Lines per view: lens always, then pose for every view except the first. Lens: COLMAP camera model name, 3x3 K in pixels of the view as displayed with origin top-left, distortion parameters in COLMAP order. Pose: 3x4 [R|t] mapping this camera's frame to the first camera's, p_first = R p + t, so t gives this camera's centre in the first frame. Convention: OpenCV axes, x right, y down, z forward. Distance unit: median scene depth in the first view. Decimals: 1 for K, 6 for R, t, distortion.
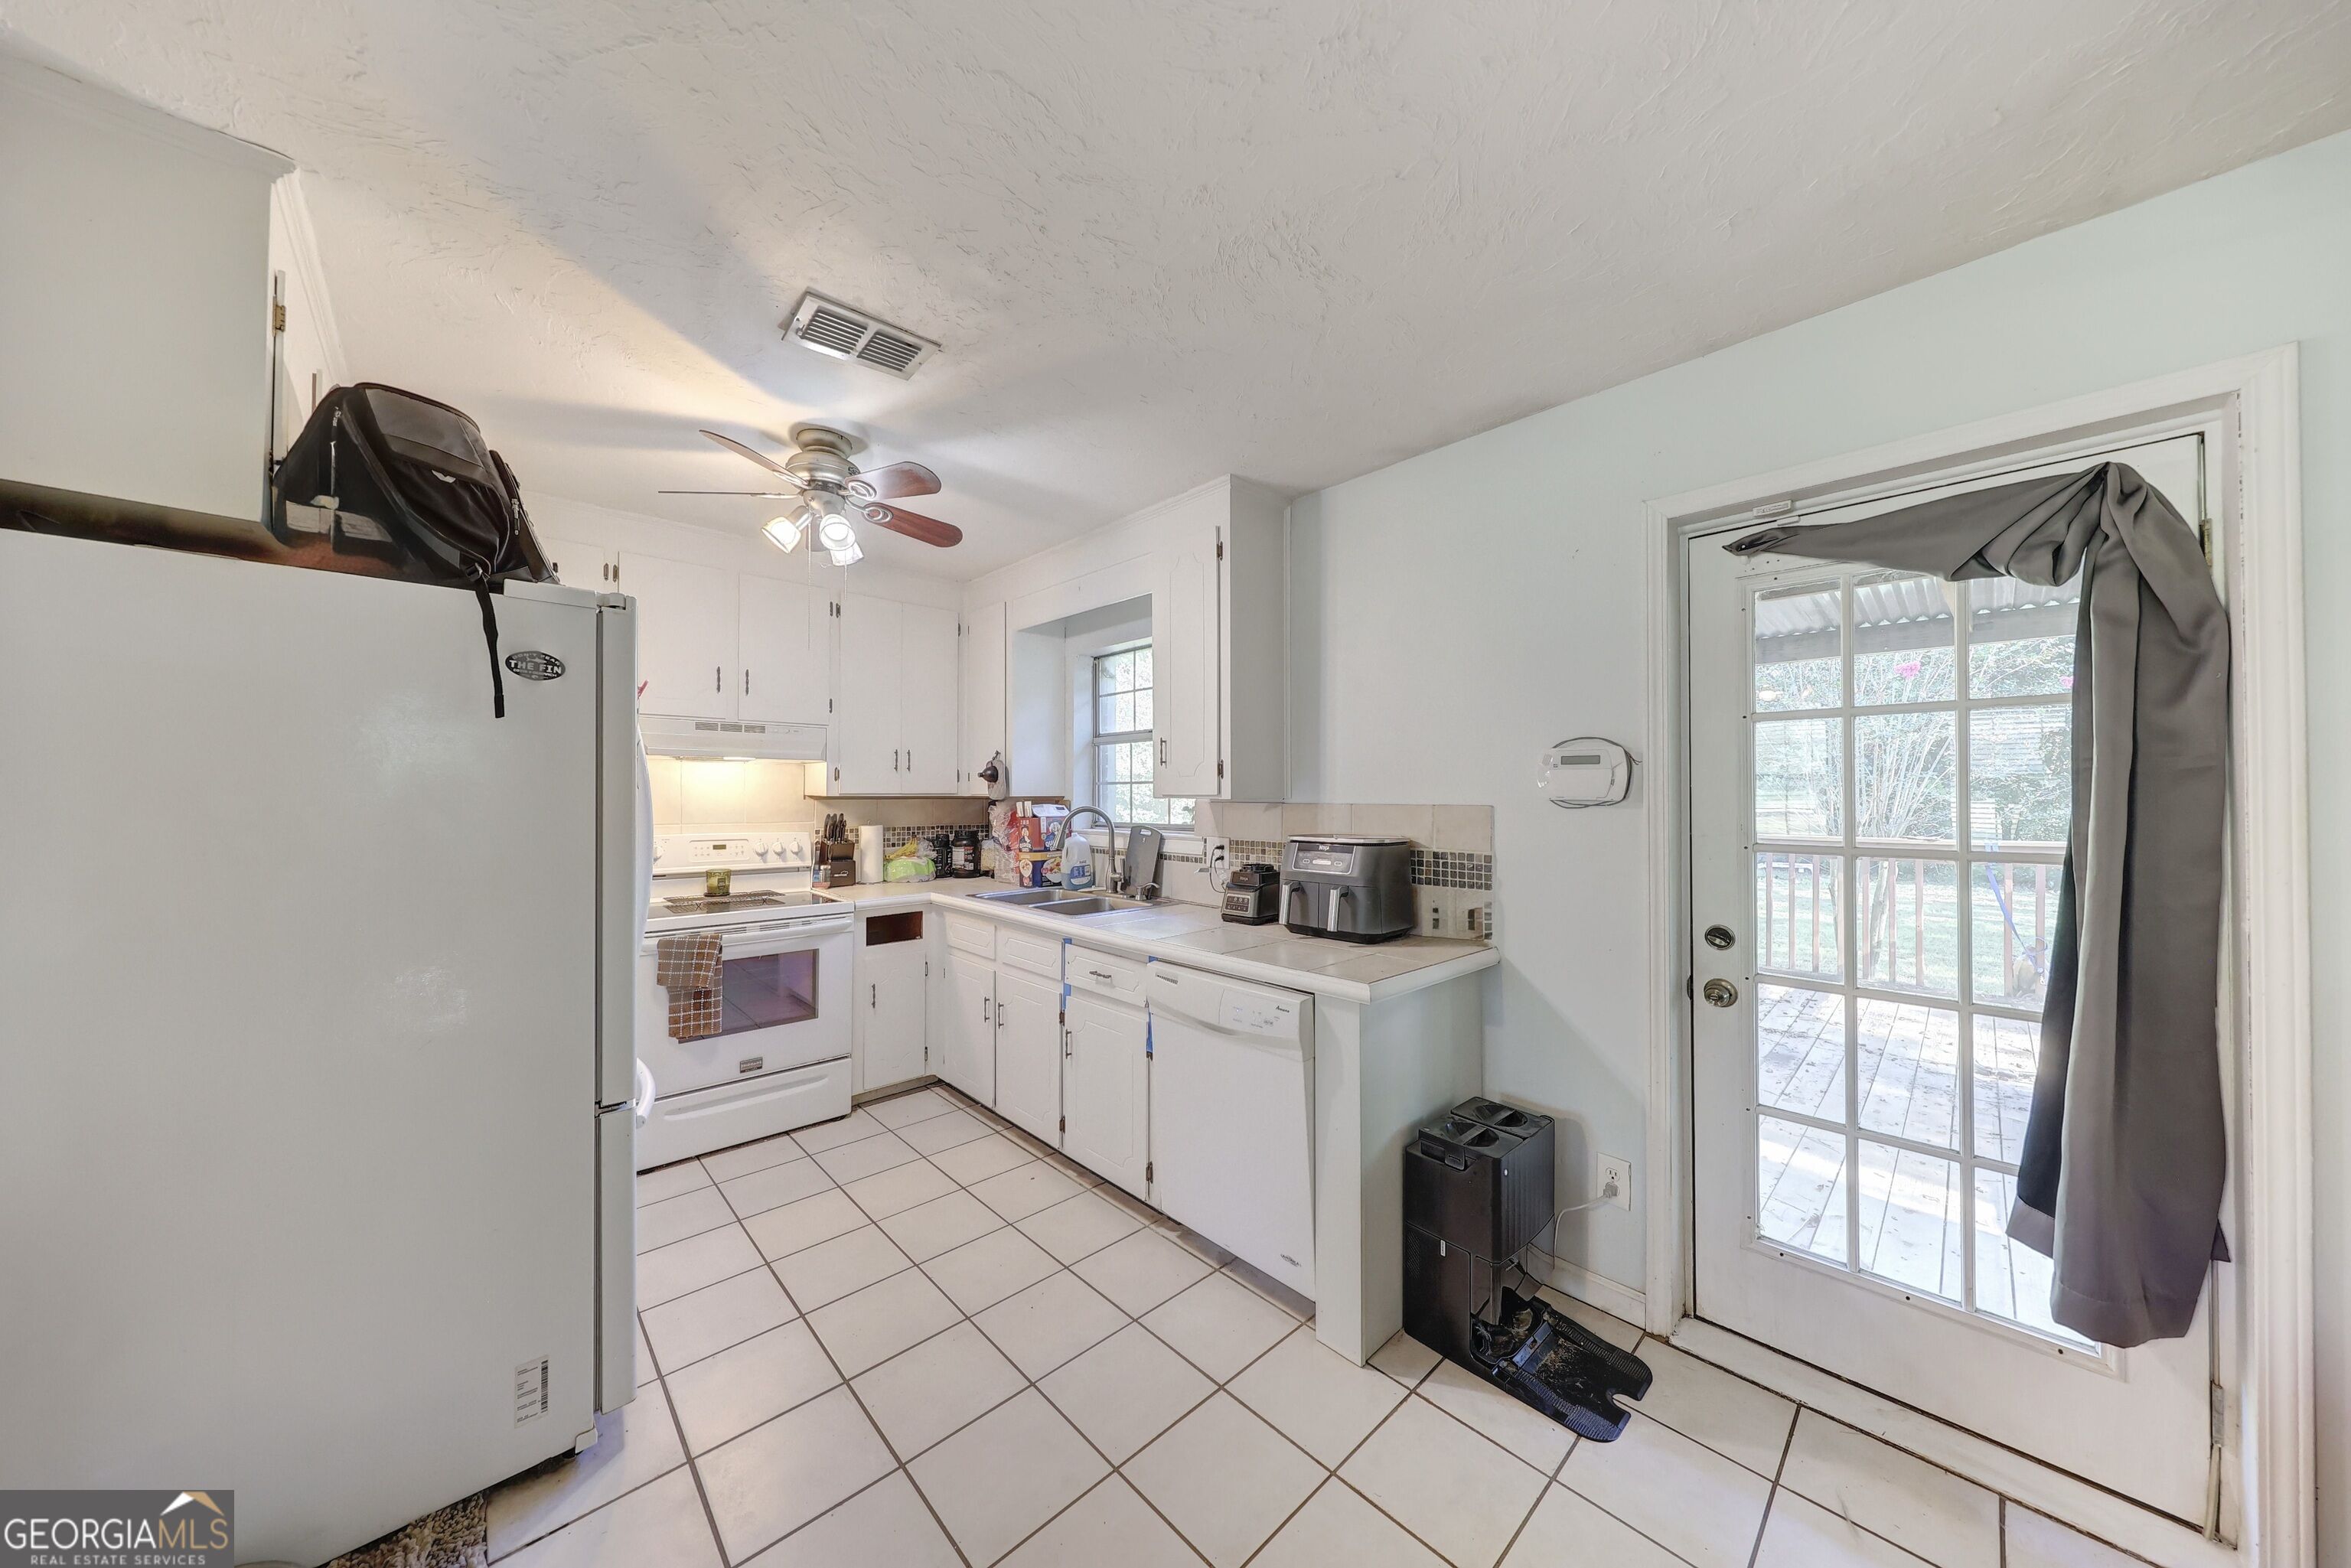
lens RADIAL K [[772.3, 0, 1195.4], [0, 772.3, 788.5], [0, 0, 1]] dist [0.000706, -0.000232]
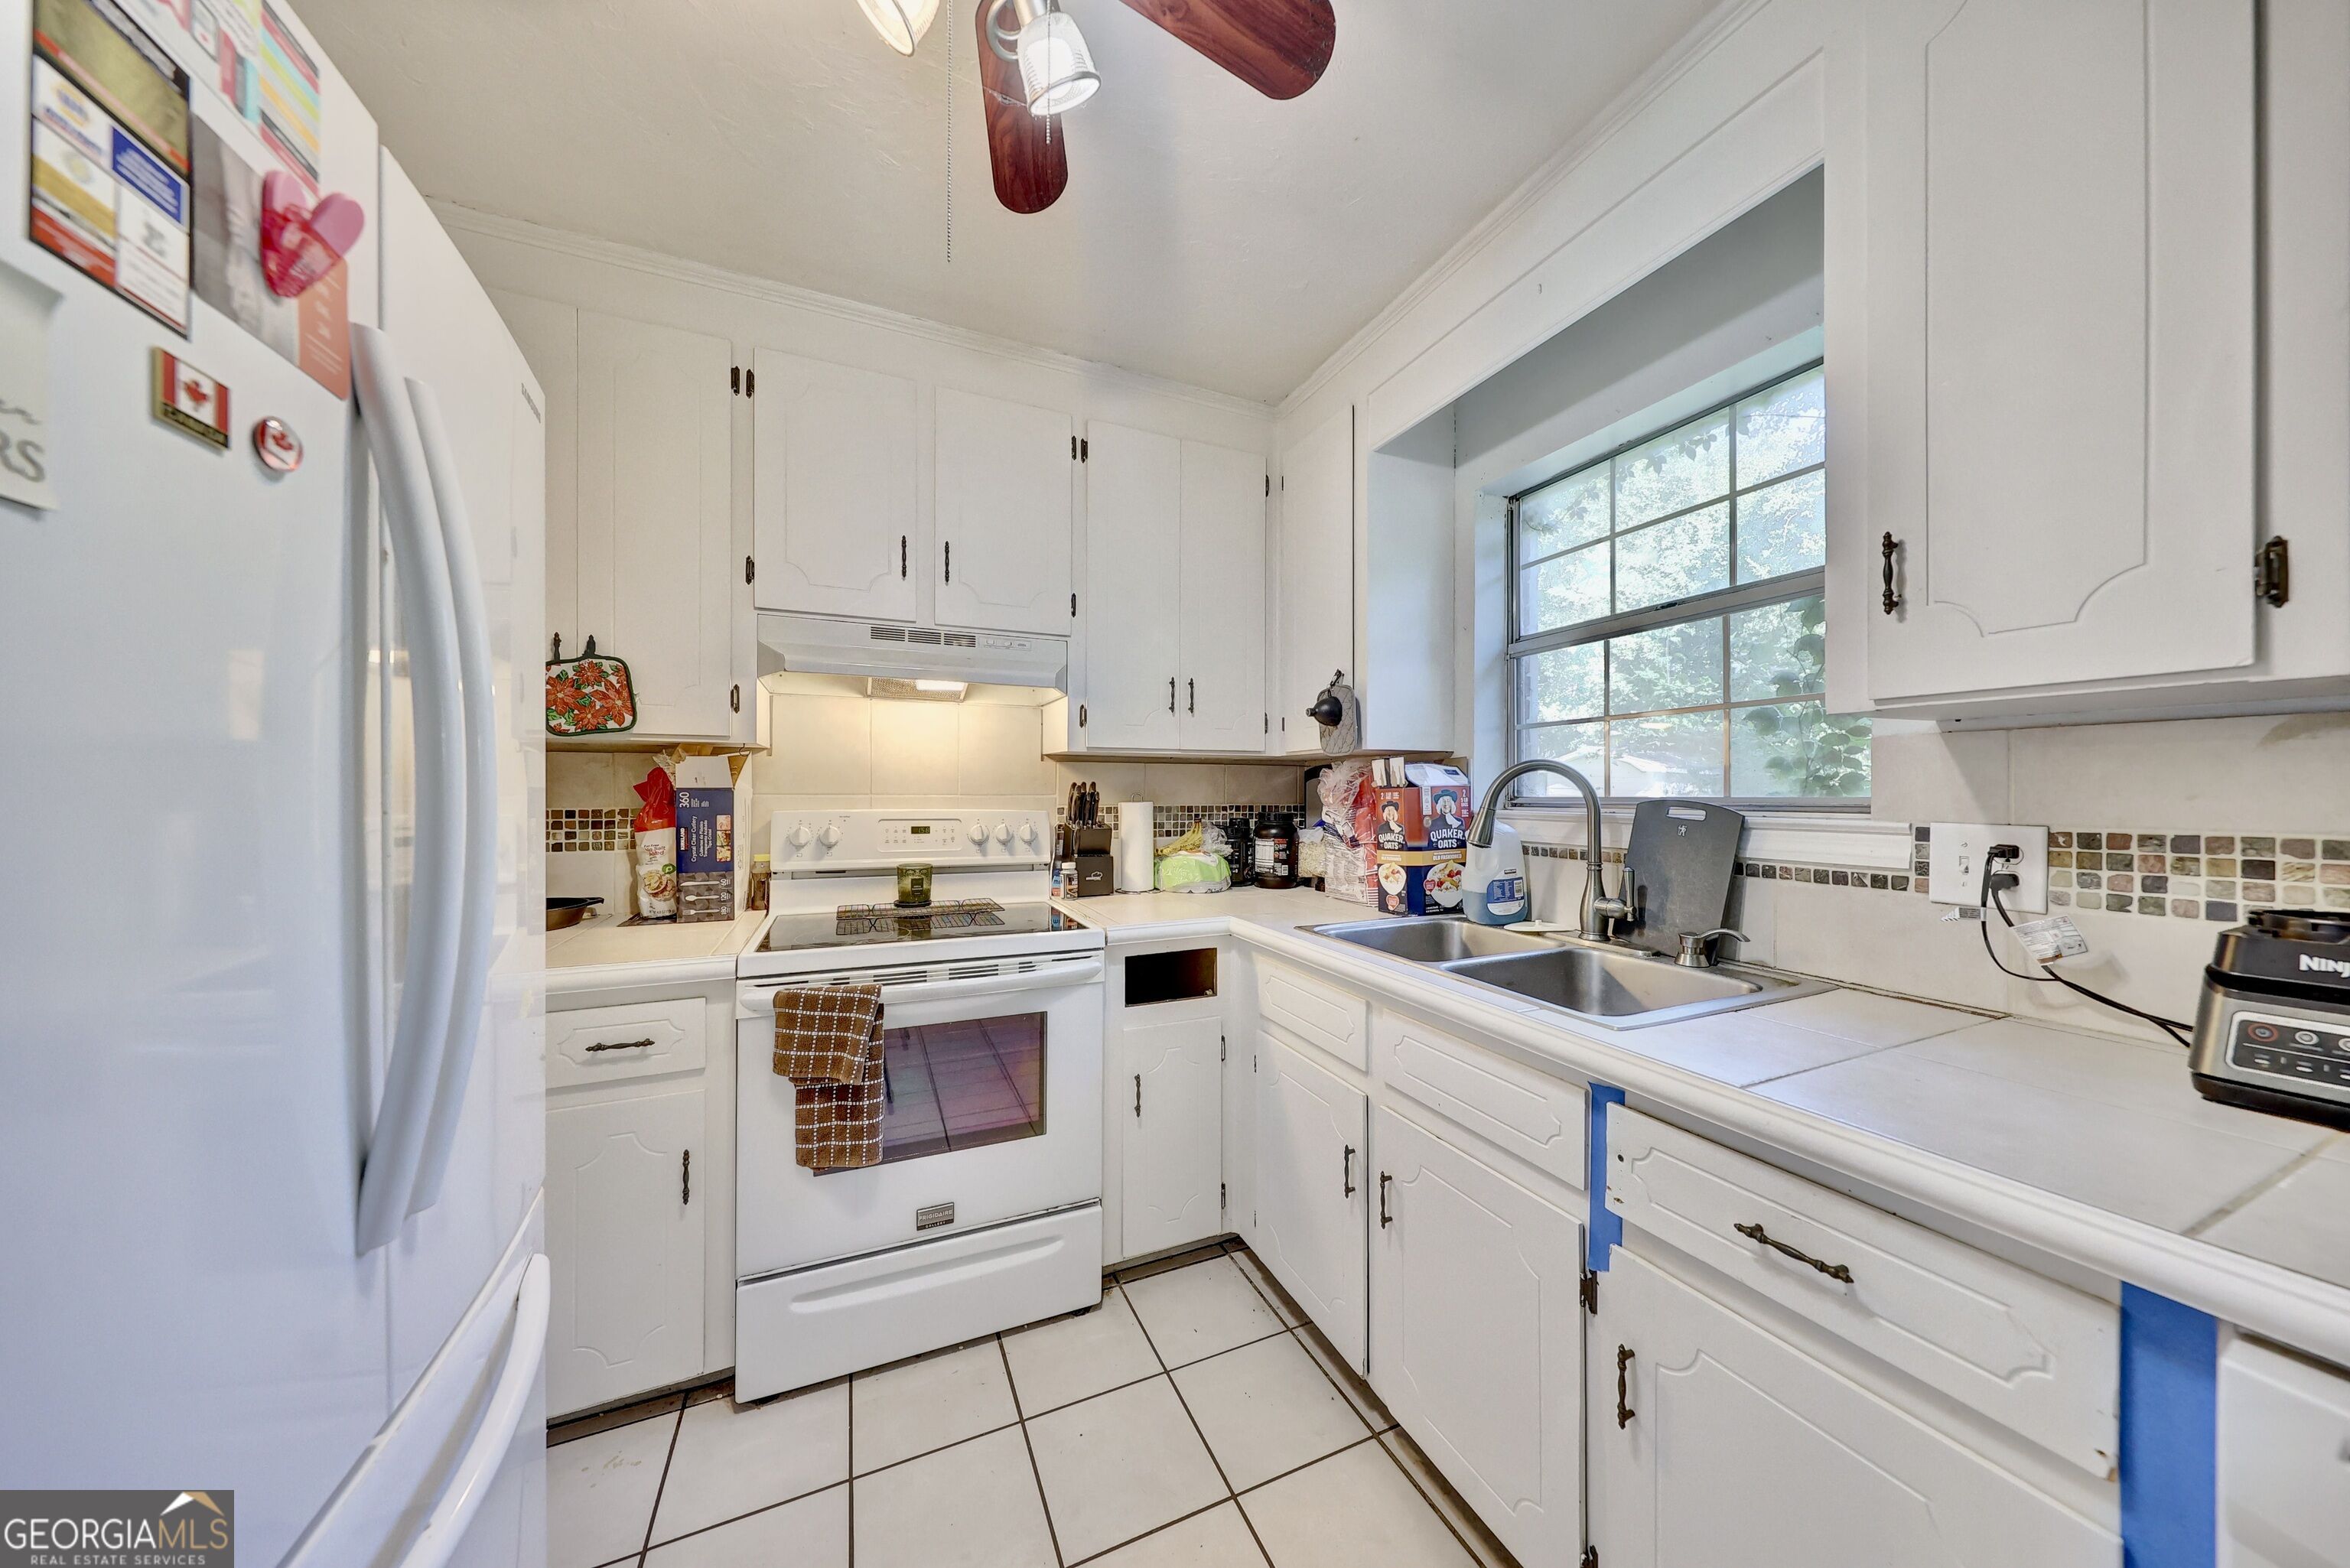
lens RADIAL K [[740.6, 0, 1186.2], [0, 740.6, 785.1], [0, 0, 1]] dist [-0.001550, -0.000463]
pose [[0.940960, -0.003542, -0.338498, -0.203380], [0.002627, 0.999992, -0.003162, 0.042542], [0.338506, 0.002086, 0.940962, 0.514150]]
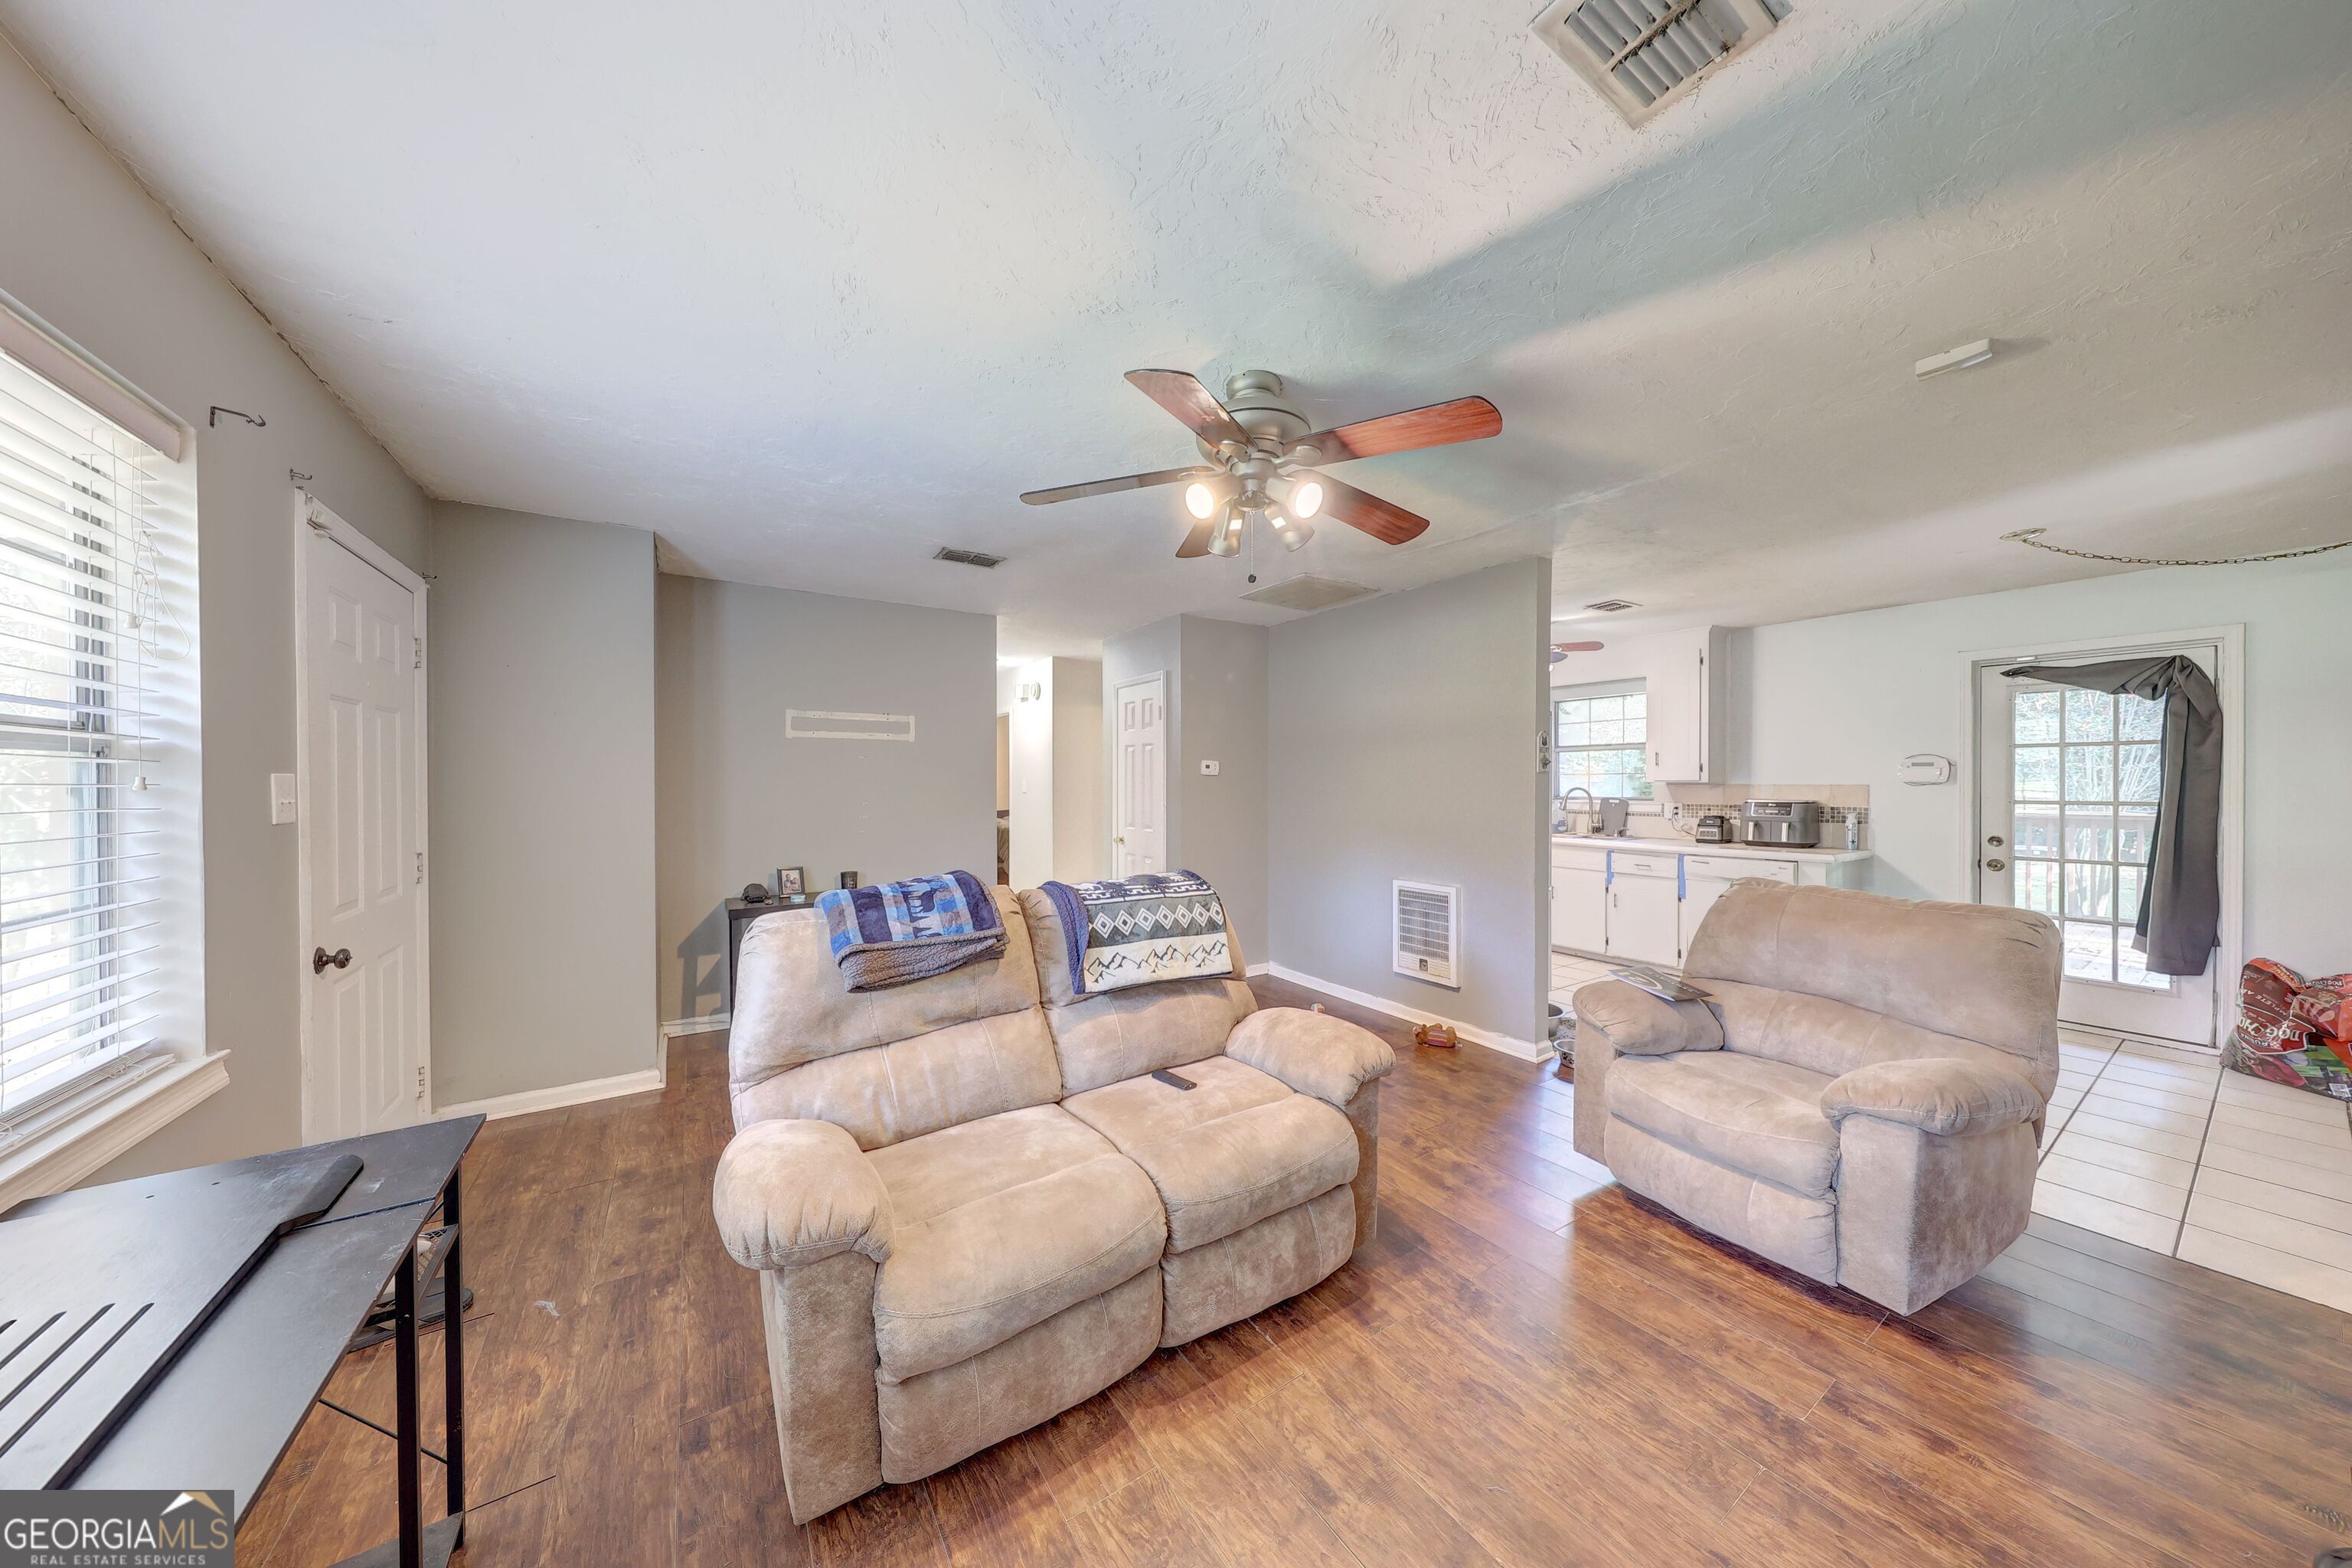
lens RADIAL K [[741.3, 0, 1180.6], [0, 741.3, 787.5], [0, 0, 1]] dist [-0.001550, -0.000463]
pose [[0.984510, -0.000416, -0.175326, -0.817515], [0.002846, 0.999903, 0.013607, -0.003094], [0.175303, -0.013895, 0.984416, -0.983202]]
